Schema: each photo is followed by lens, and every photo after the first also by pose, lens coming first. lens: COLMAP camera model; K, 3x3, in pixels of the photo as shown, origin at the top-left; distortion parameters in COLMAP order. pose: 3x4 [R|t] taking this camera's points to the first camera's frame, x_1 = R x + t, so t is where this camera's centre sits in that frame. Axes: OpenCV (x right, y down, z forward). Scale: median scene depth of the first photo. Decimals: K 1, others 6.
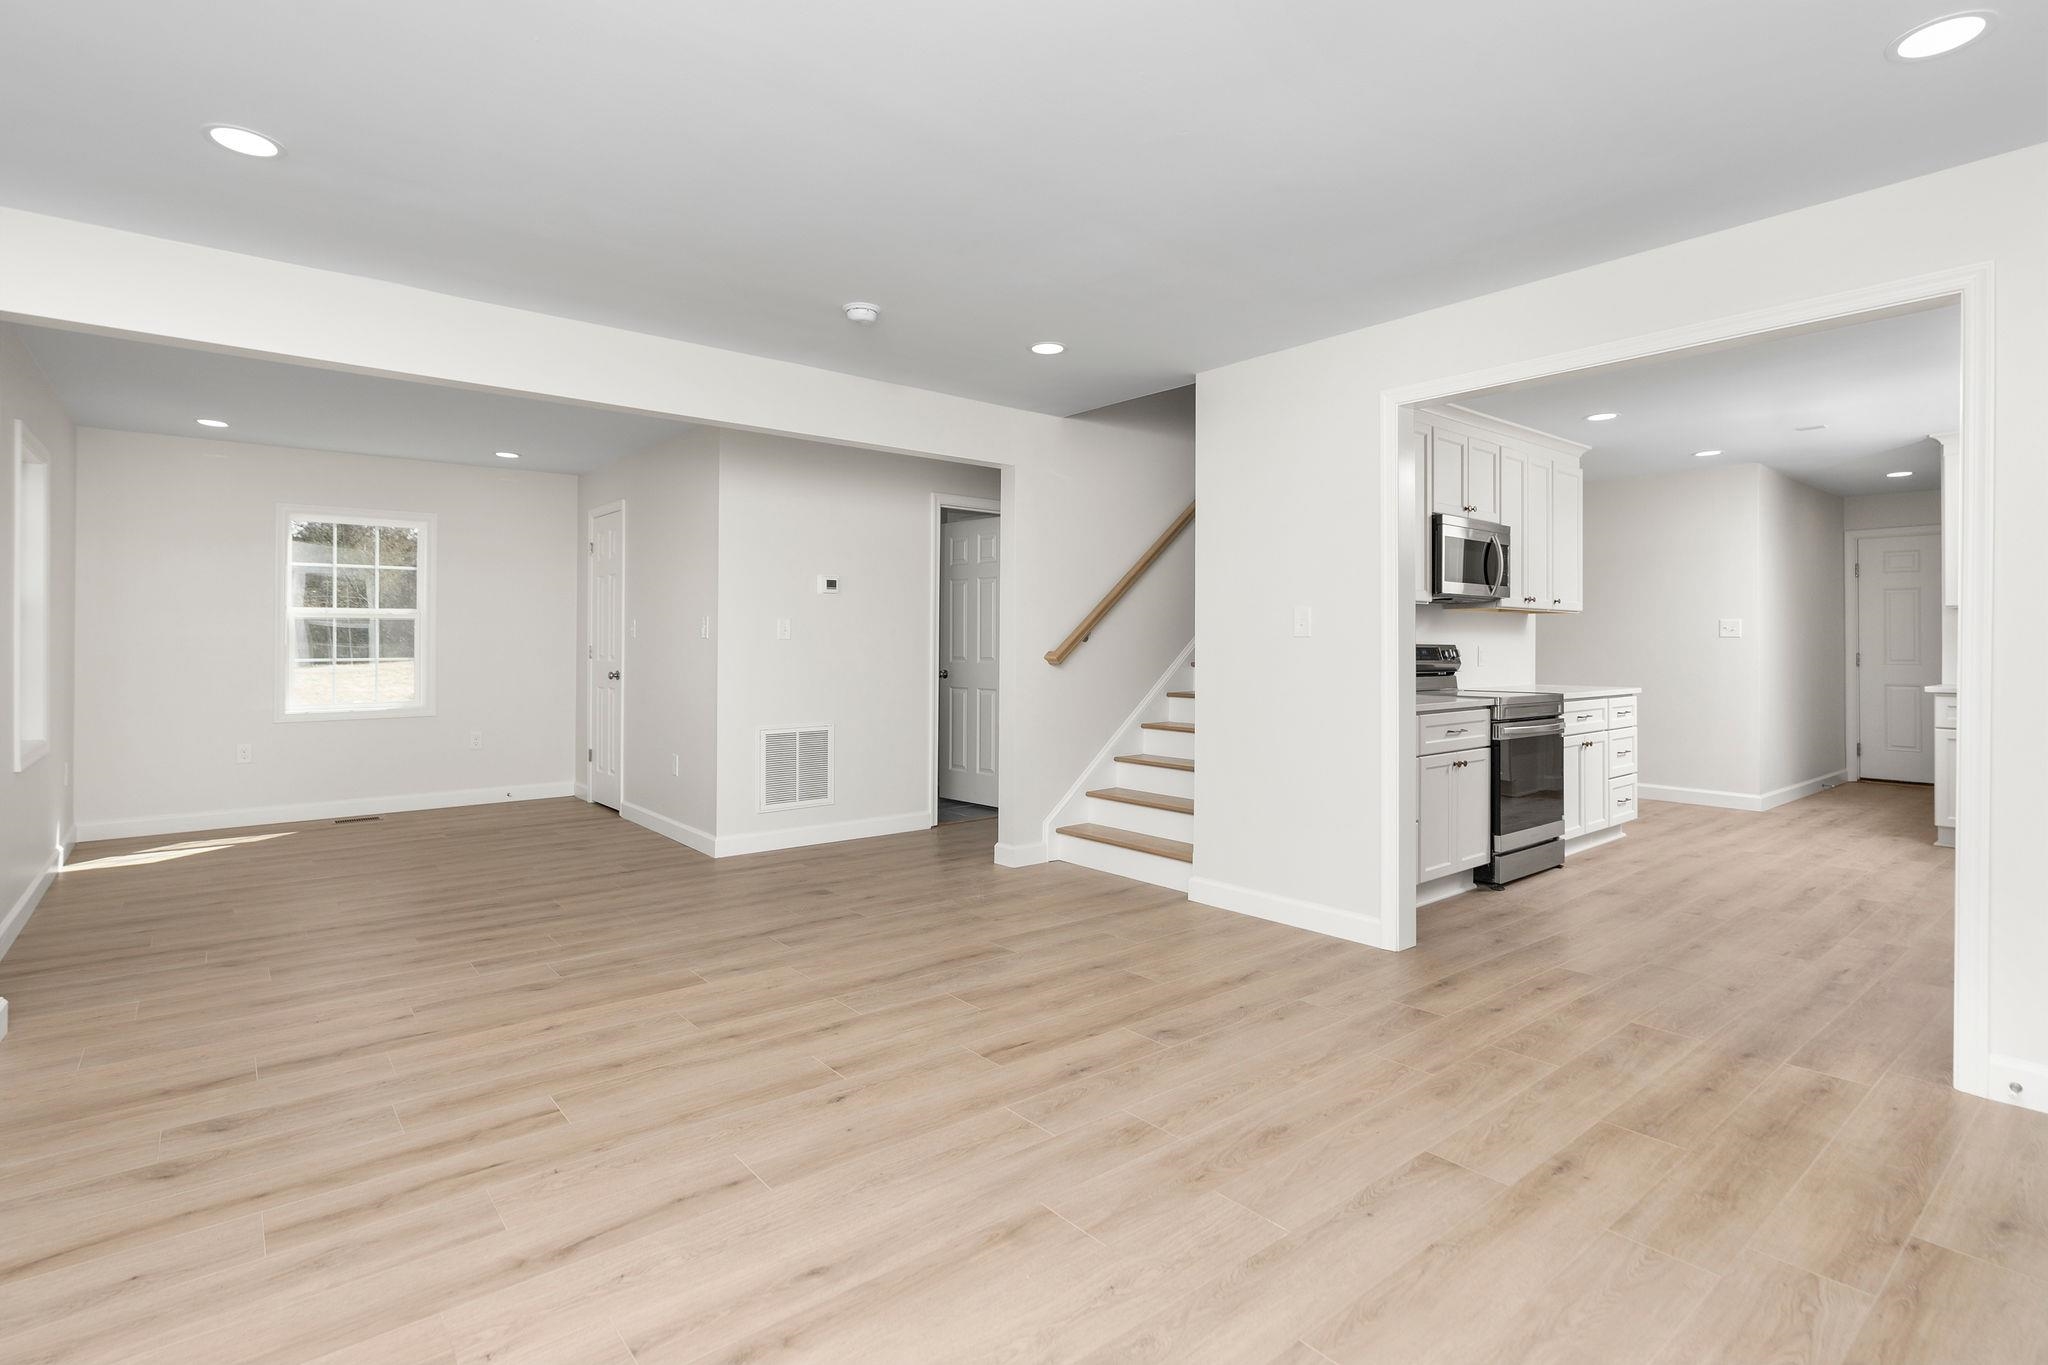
lens RADIAL K [[991.6, 0, 1013.1], [0, 991.6, 651.3], [0, 0, 1]] dist [0.000011, 0.001053]
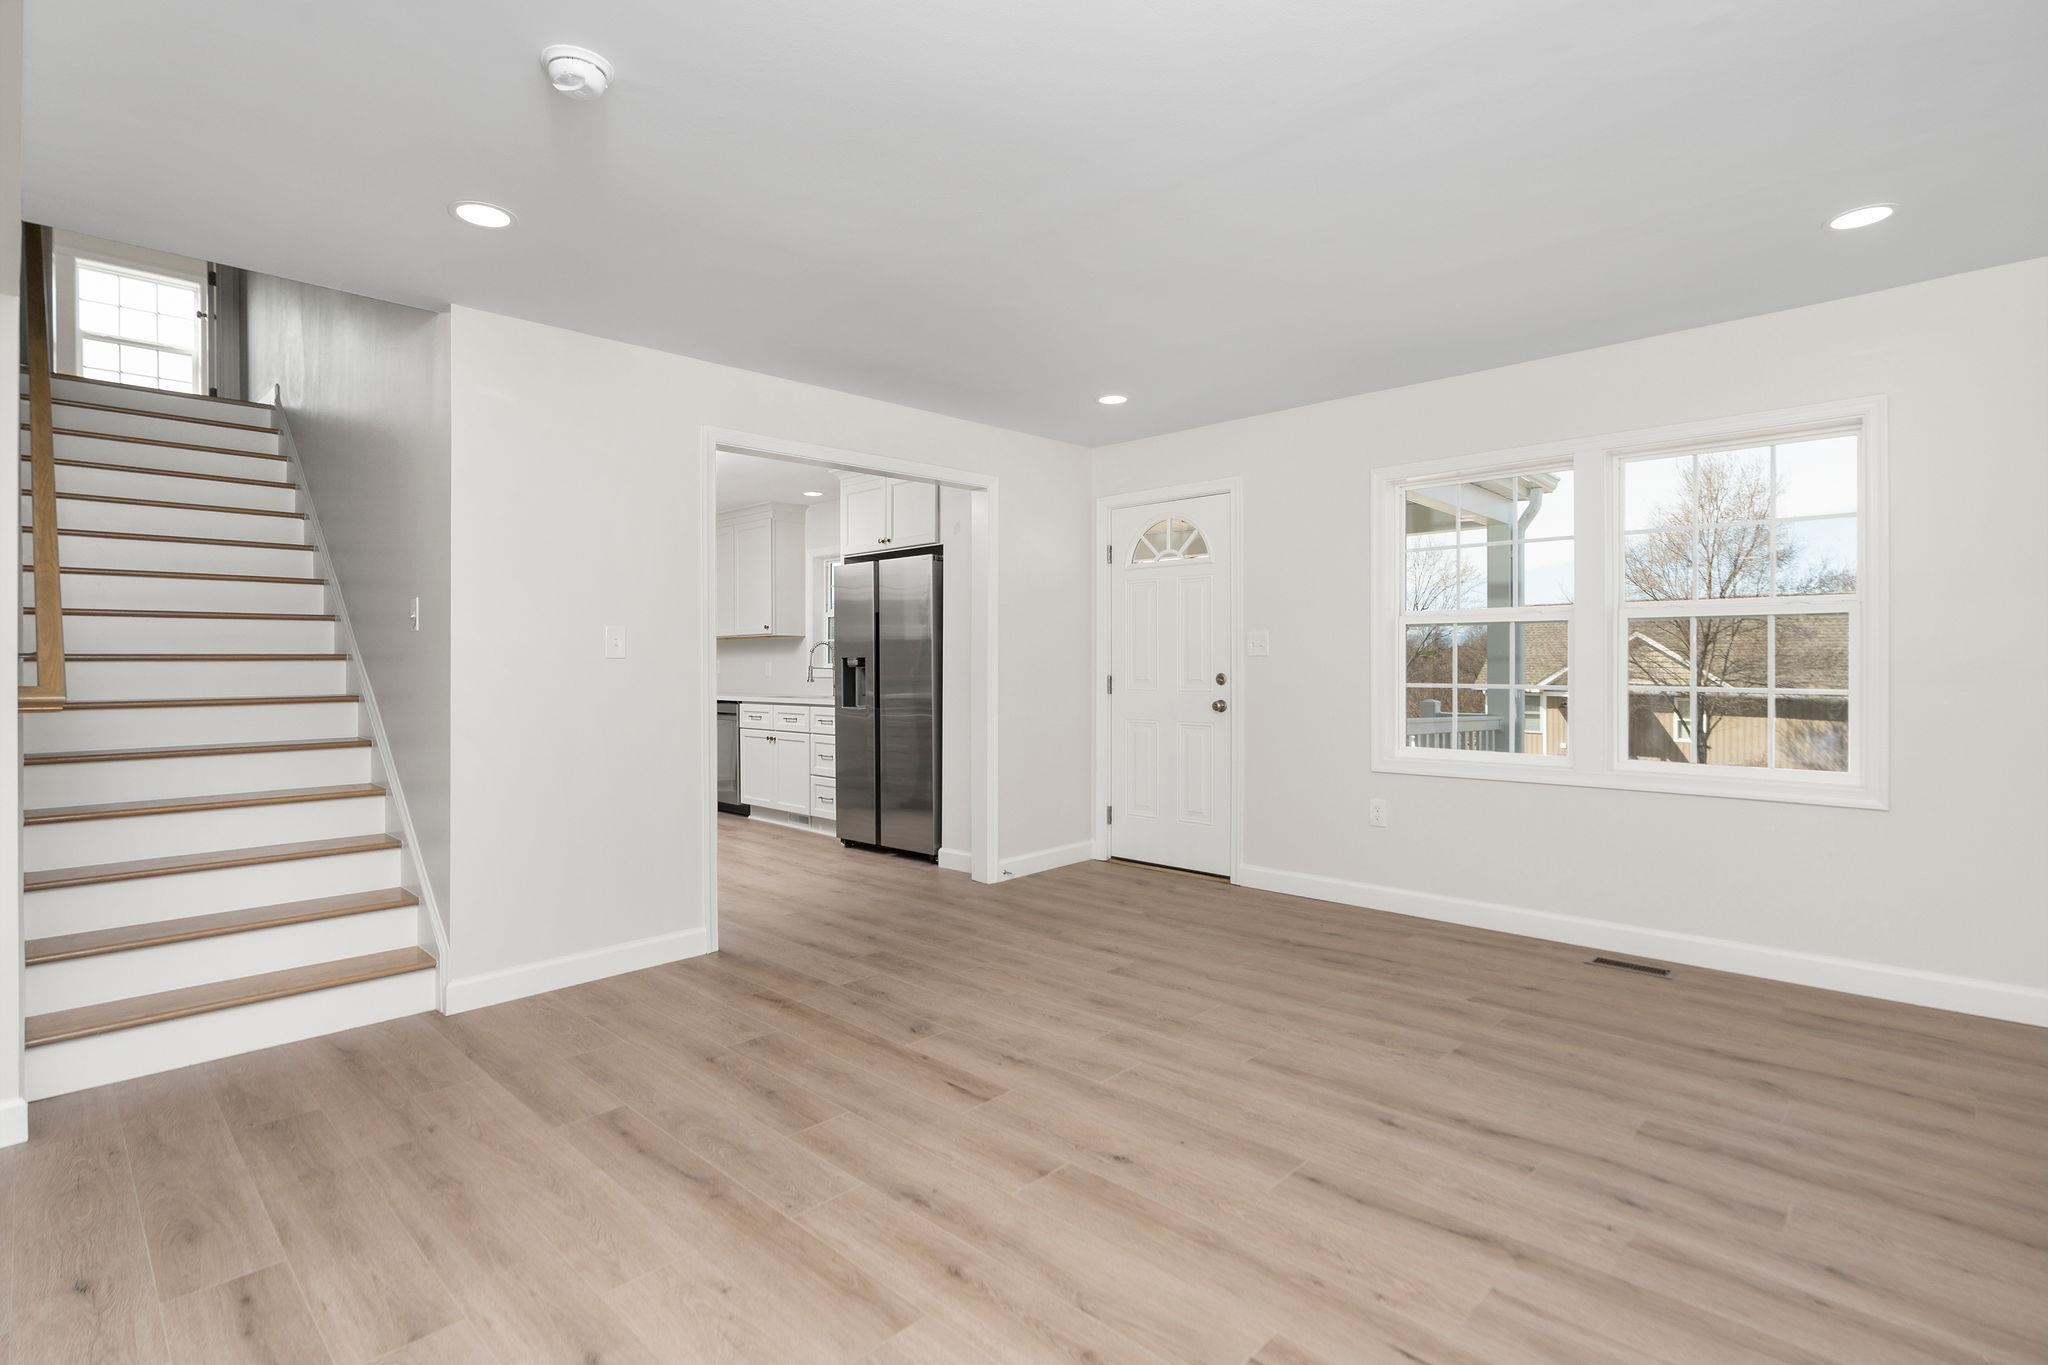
lens RADIAL K [[991.6, 0, 1013.1], [0, 991.6, 651.3], [0, 0, 1]] dist [0.000011, 0.001053]
pose [[-0.111320, 0.013209, 0.993697, -1.016980], [0.011752, 0.999859, -0.011975, -0.006714], [-0.993715, 0.010345, -0.111459, 1.124910]]
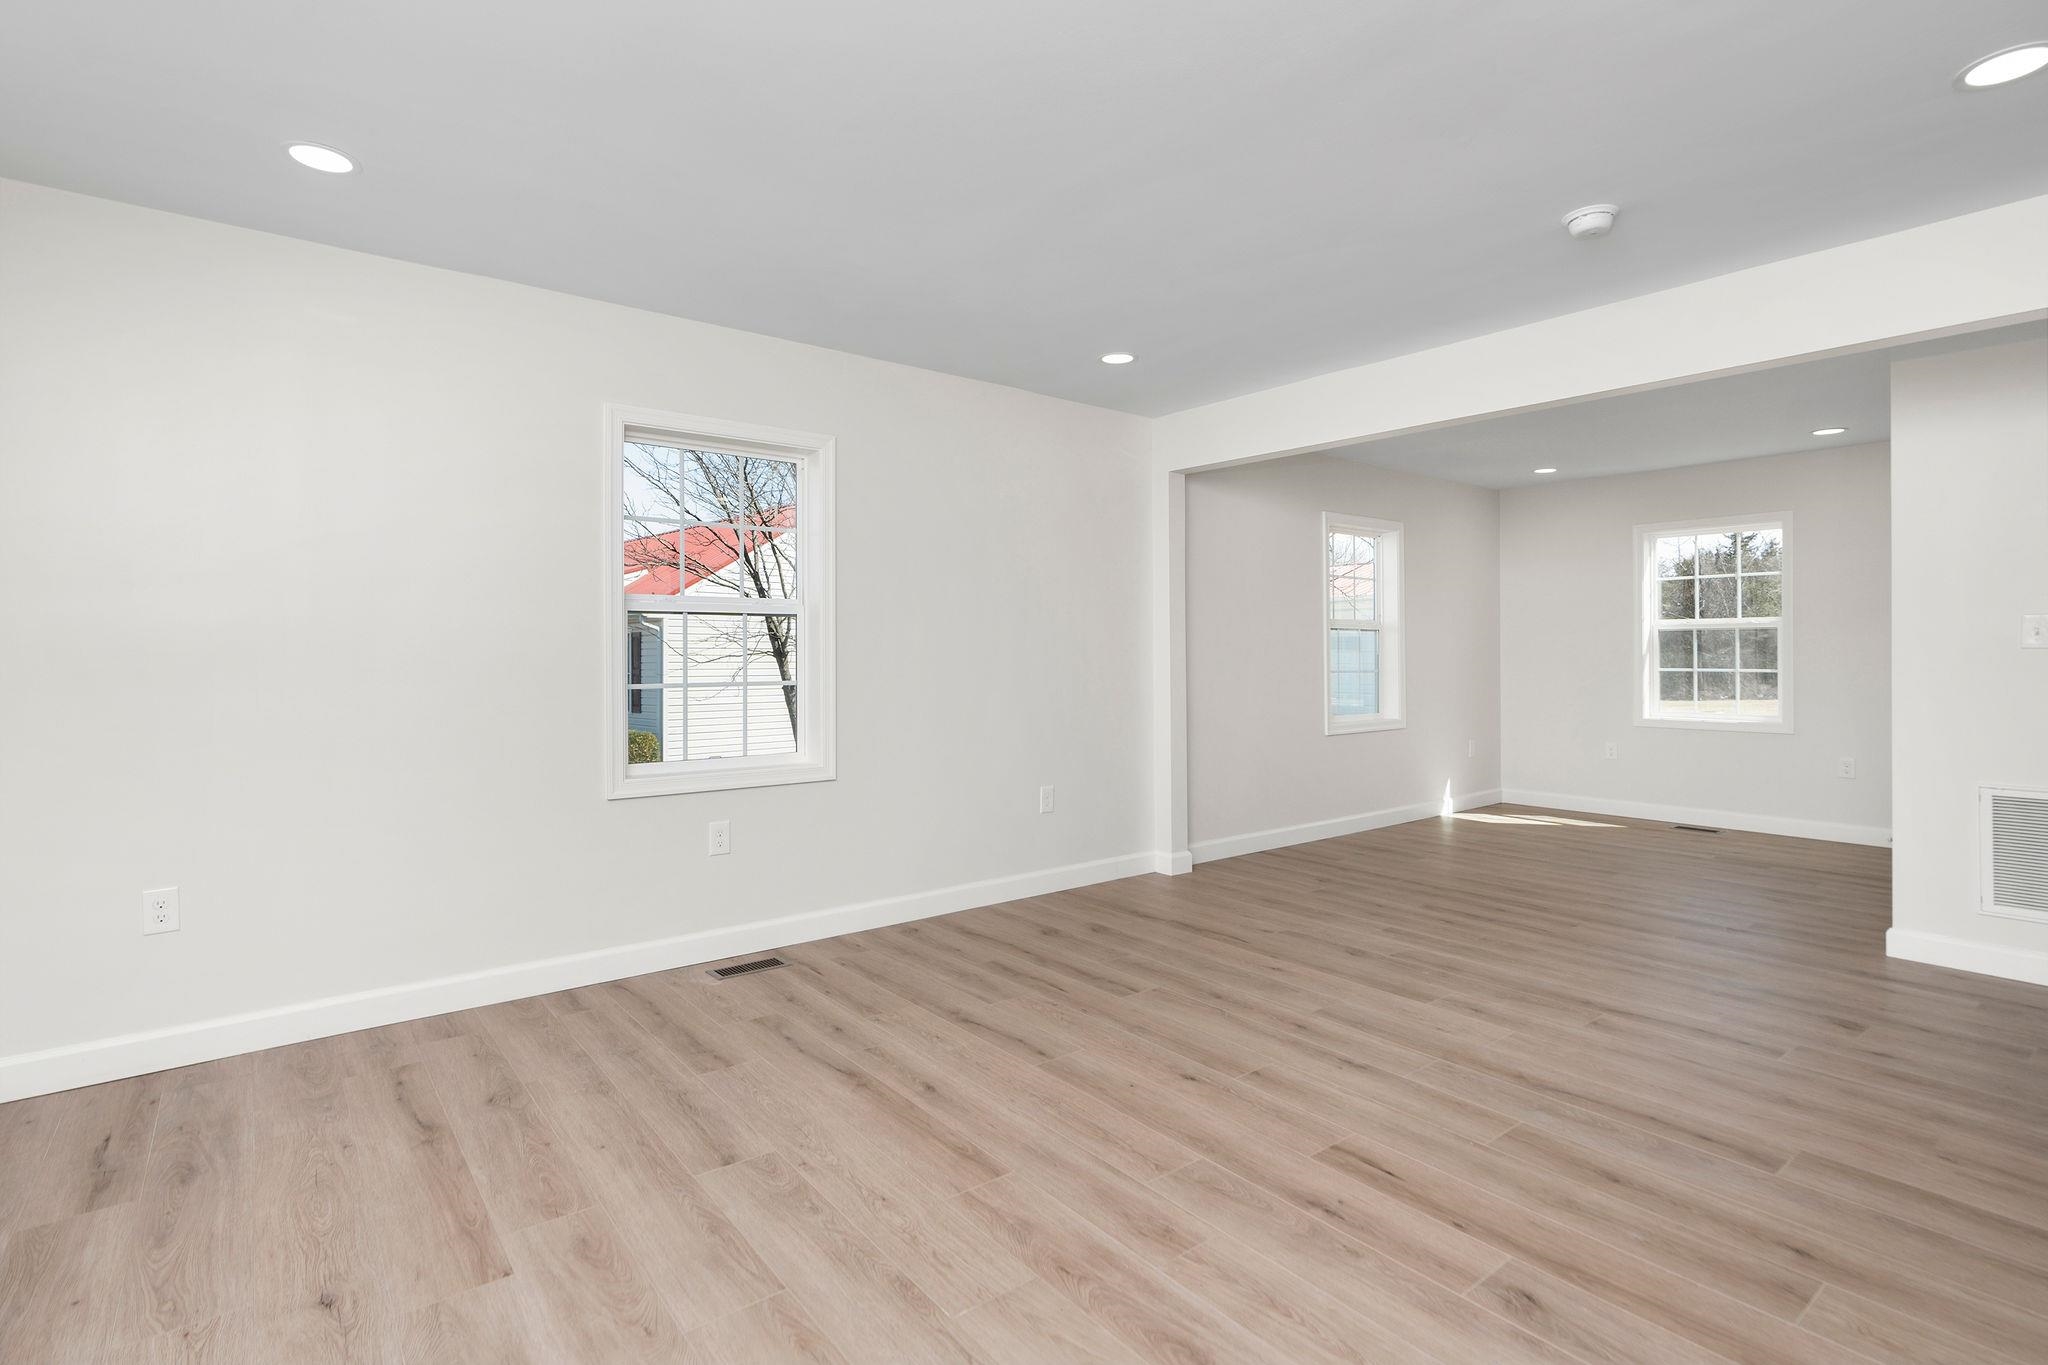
lens RADIAL K [[991.6, 0, 1013.1], [0, 991.6, 651.3], [0, 0, 1]] dist [0.000011, 0.001053]
pose [[-0.019898, -0.005144, -0.999789, 0.849650], [-0.005043, 0.999975, -0.005045, -0.003670], [0.999789, 0.004941, -0.019923, 0.779073]]
